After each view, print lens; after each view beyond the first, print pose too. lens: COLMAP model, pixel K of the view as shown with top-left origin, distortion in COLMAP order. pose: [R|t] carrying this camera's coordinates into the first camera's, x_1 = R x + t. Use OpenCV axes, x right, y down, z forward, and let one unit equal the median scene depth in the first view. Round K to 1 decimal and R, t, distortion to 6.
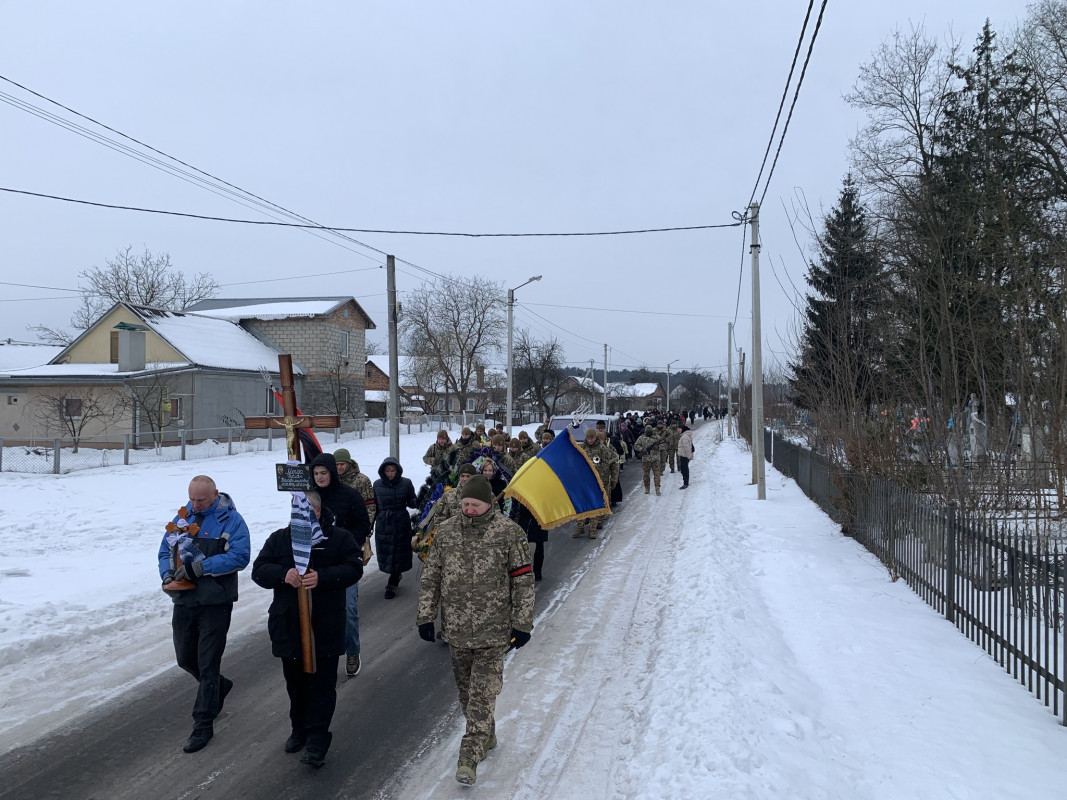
lens RADIAL K [[715.9, 0, 533.5], [0, 715.9, 400.0], [0, 0, 1]] dist [0.038856, -0.087875]
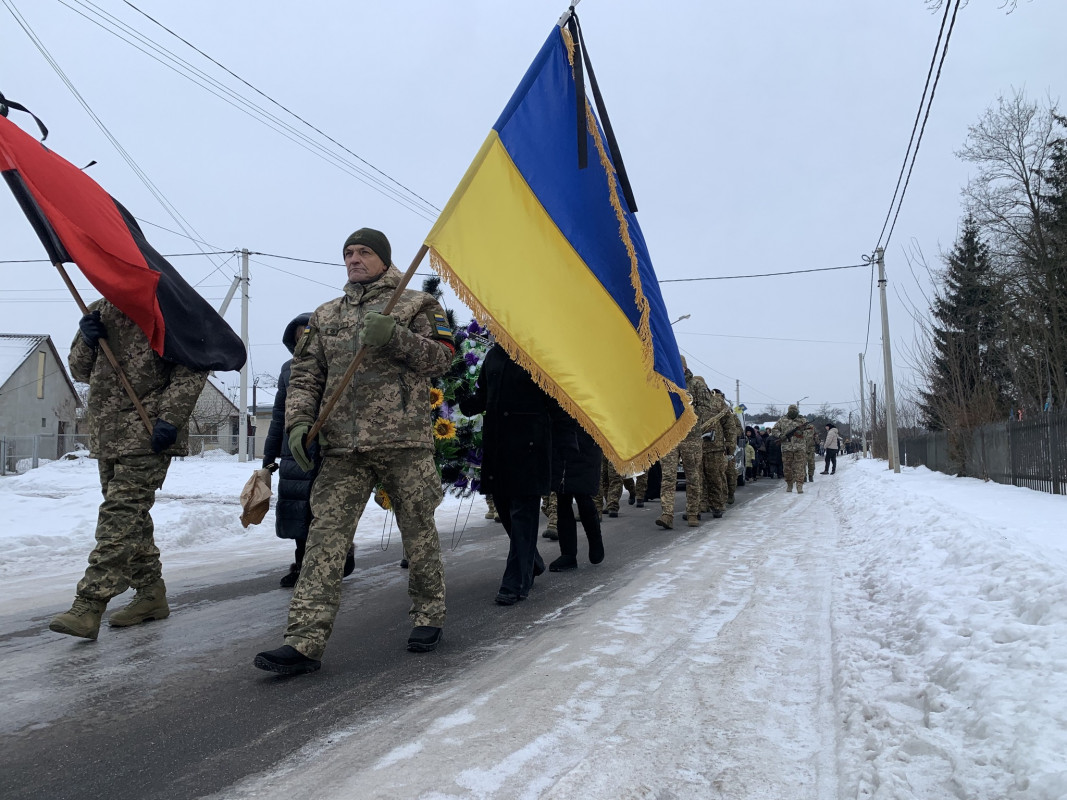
lens RADIAL K [[833.1, 0, 533.5], [0, 833.1, 400.0], [0, 0, 1]] dist [0.050951, -0.049443]
pose [[0.994975, -0.021298, -0.097827, -0.120243], [0.012373, 0.995780, -0.090940, 0.090124], [0.099351, 0.089272, 0.991040, -0.376932]]
